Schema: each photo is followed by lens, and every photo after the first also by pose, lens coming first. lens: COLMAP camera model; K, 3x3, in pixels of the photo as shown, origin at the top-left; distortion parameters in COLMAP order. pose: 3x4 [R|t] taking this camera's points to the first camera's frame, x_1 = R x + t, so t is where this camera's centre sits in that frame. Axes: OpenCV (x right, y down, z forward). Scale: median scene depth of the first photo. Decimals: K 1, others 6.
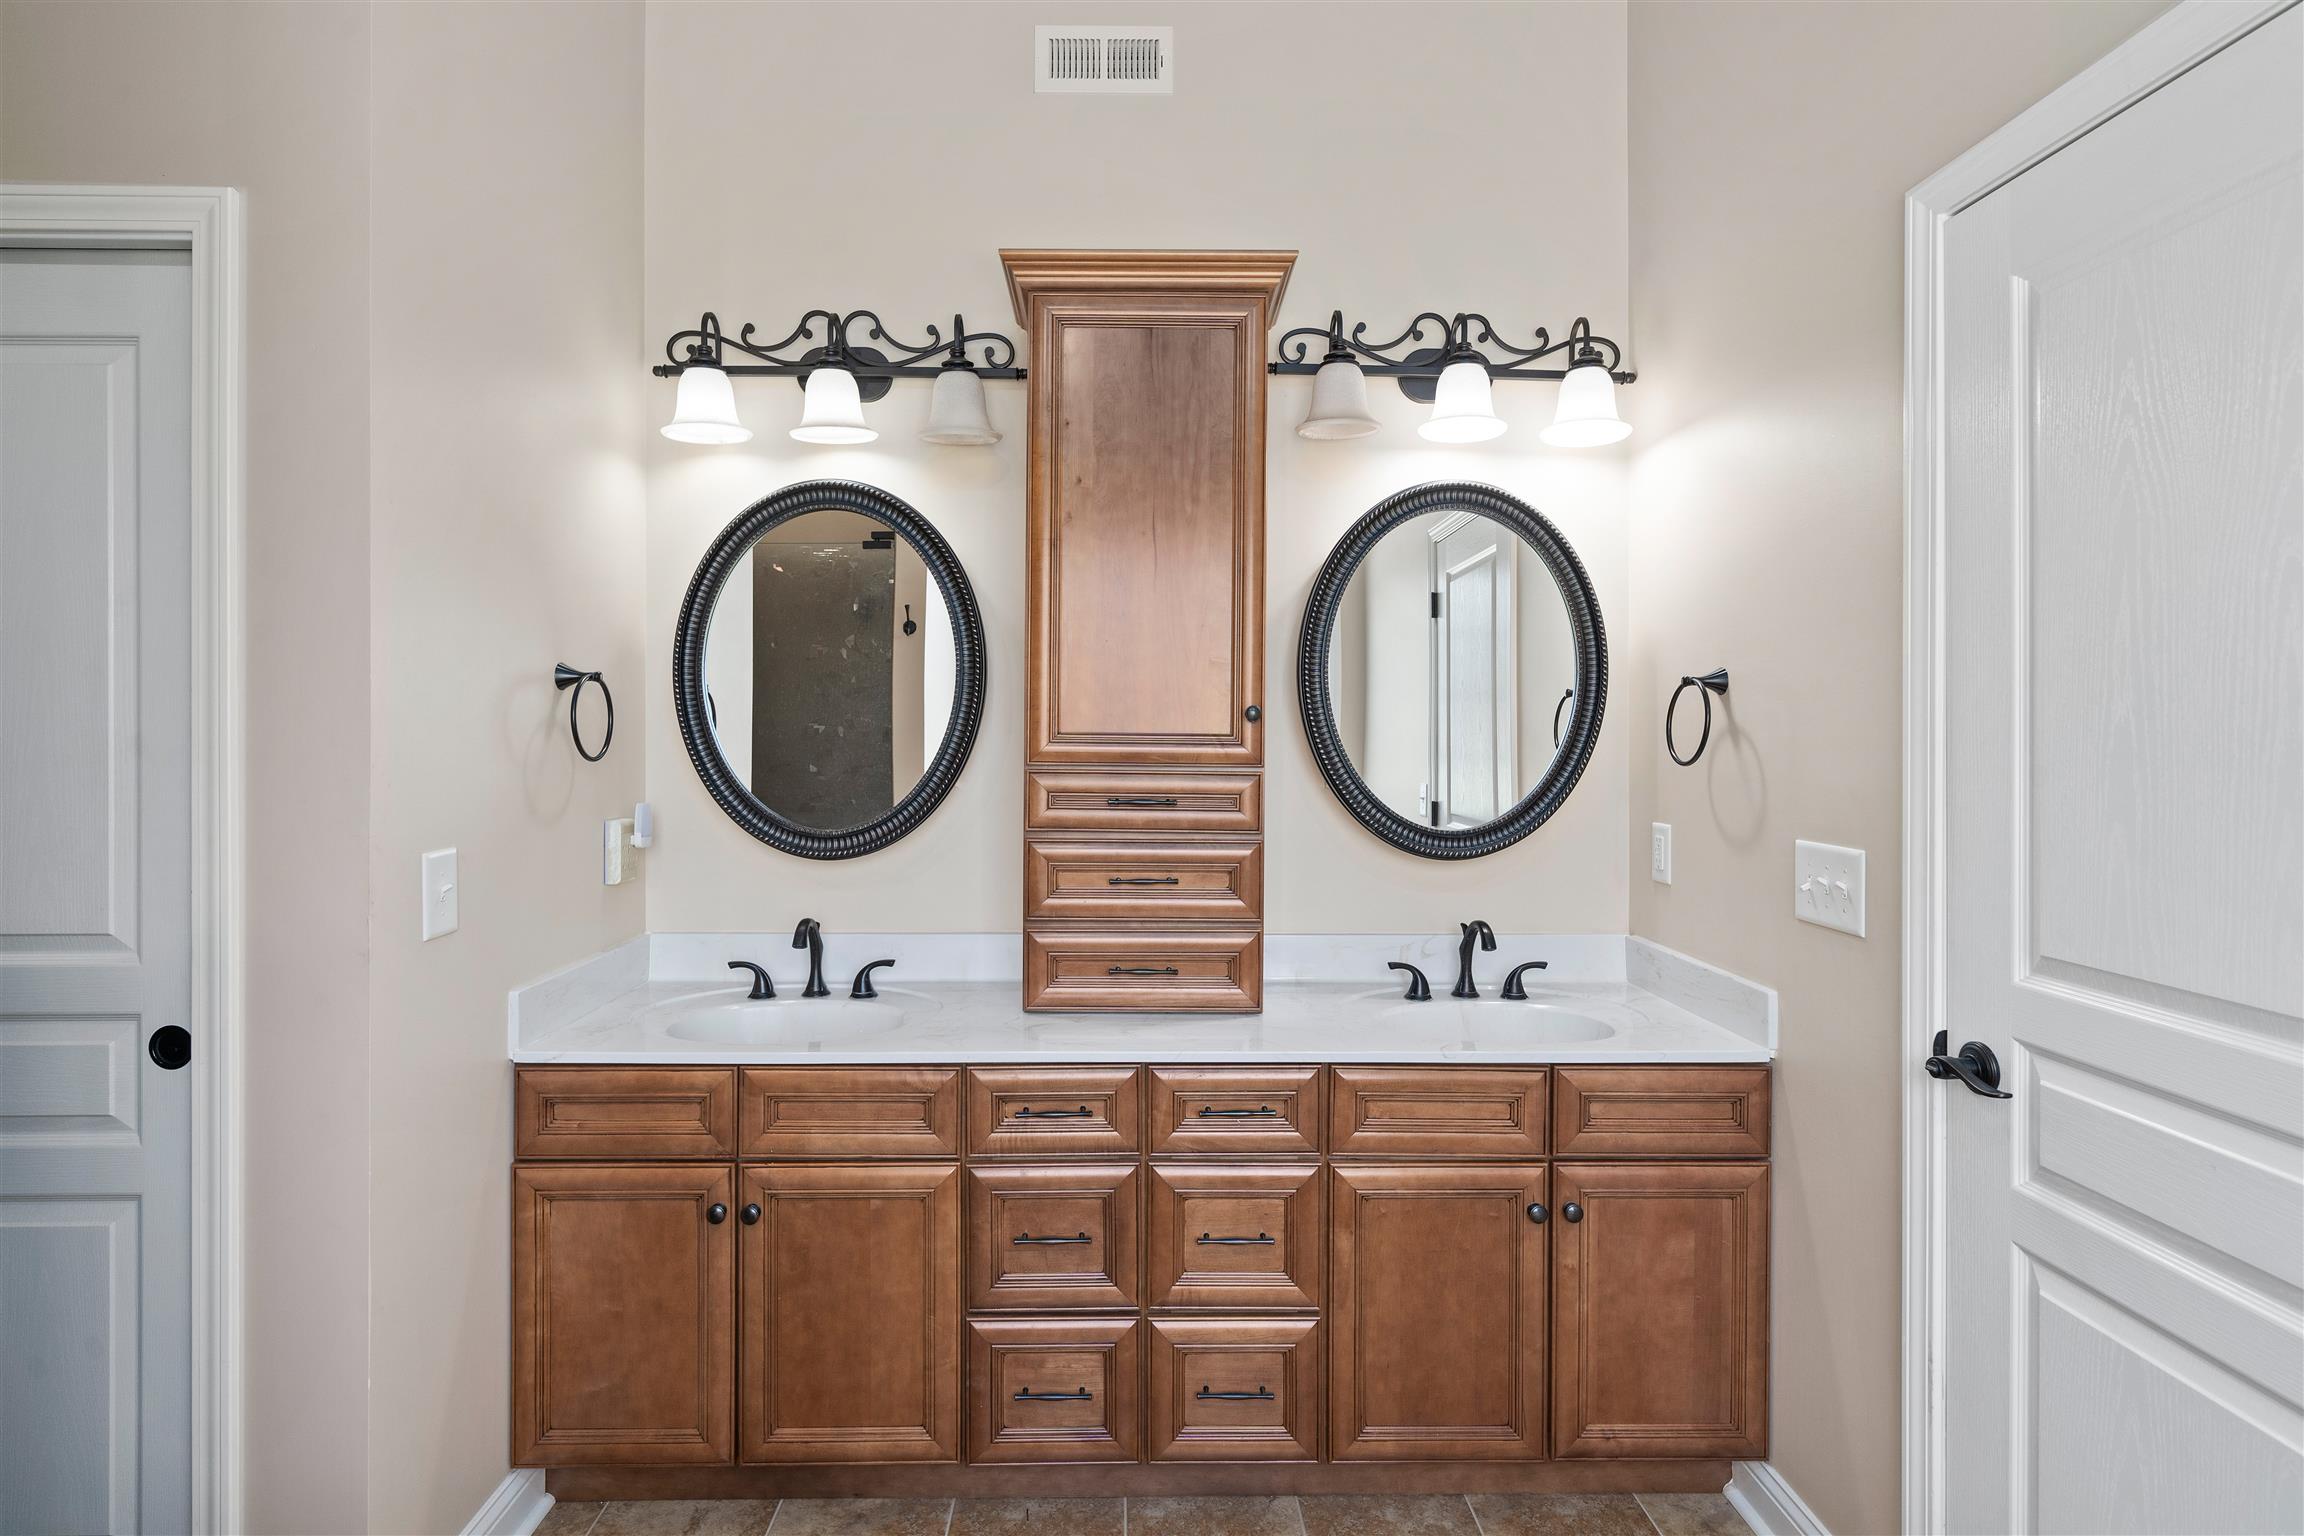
lens RADIAL K [[1204.9, 0, 1149.0], [0, 1204.9, 756.3], [0, 0, 1]] dist [0.001254, 0.000454]
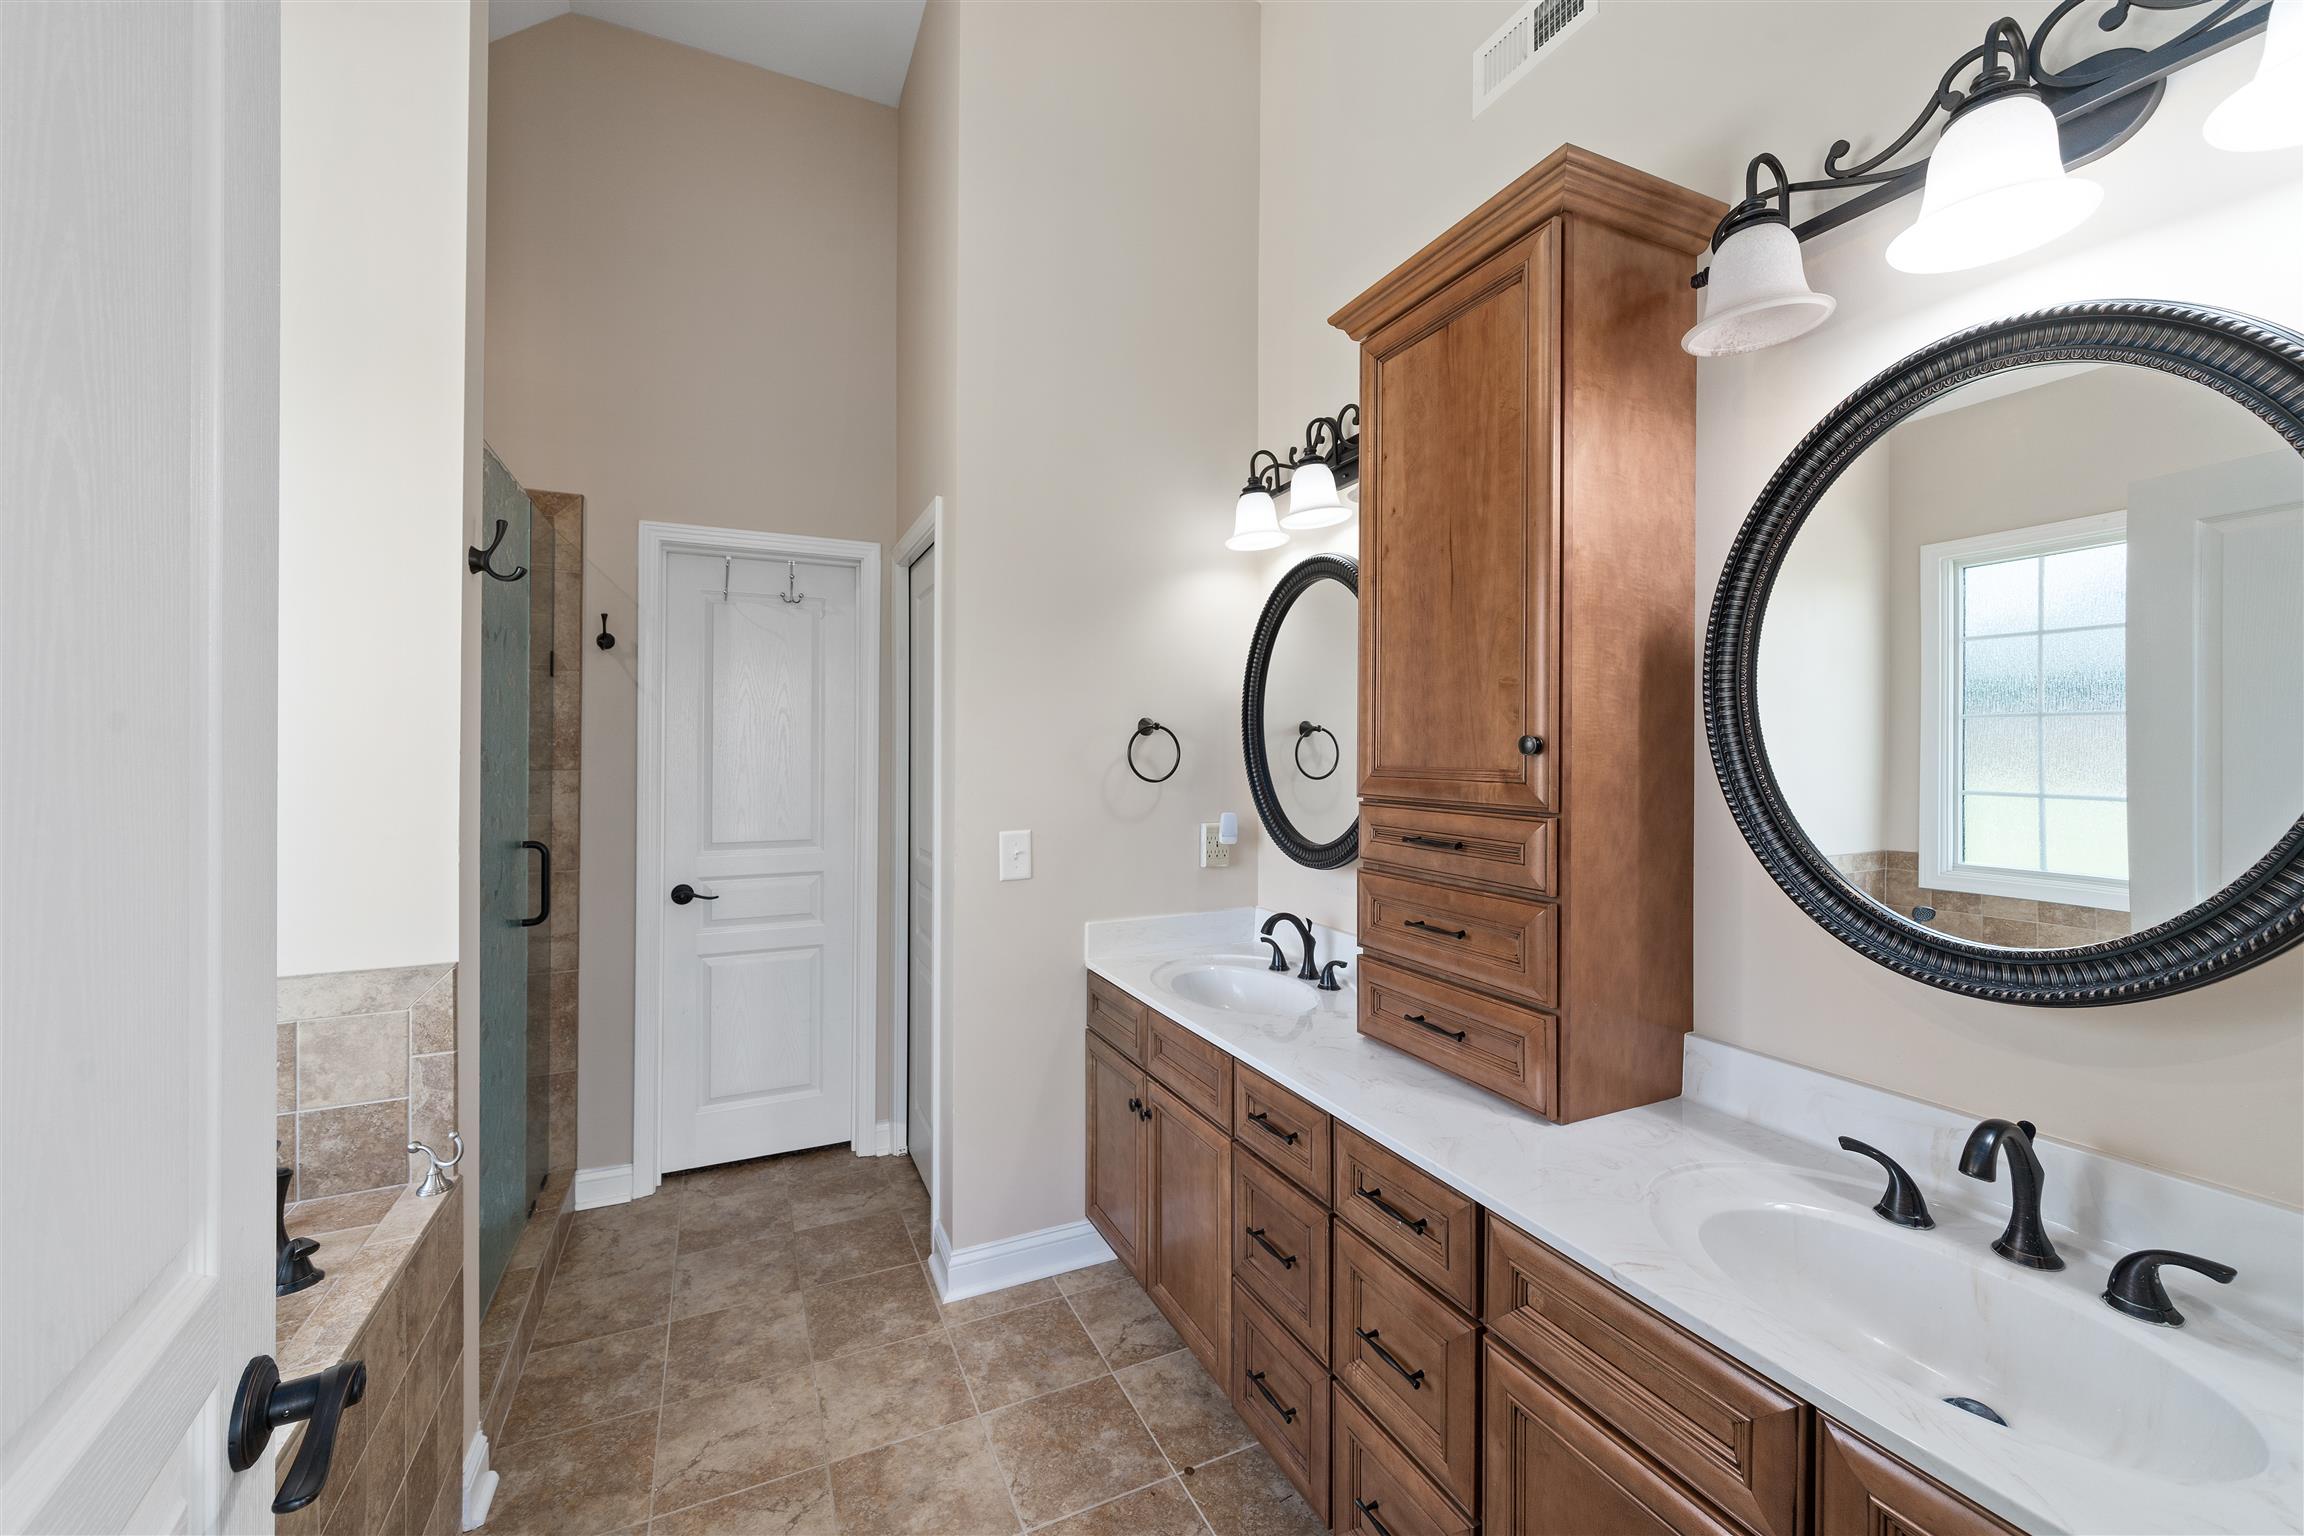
lens RADIAL K [[892.7, 0, 1146.9], [0, 892.7, 760.3], [0, 0, 1]] dist [-0.005794, -0.000113]
pose [[0.385864, 0.004090, -0.922547, 0.536004], [-0.015989, 0.999870, -0.002254, -0.019852], [0.922417, 0.015621, 0.385879, 0.532437]]
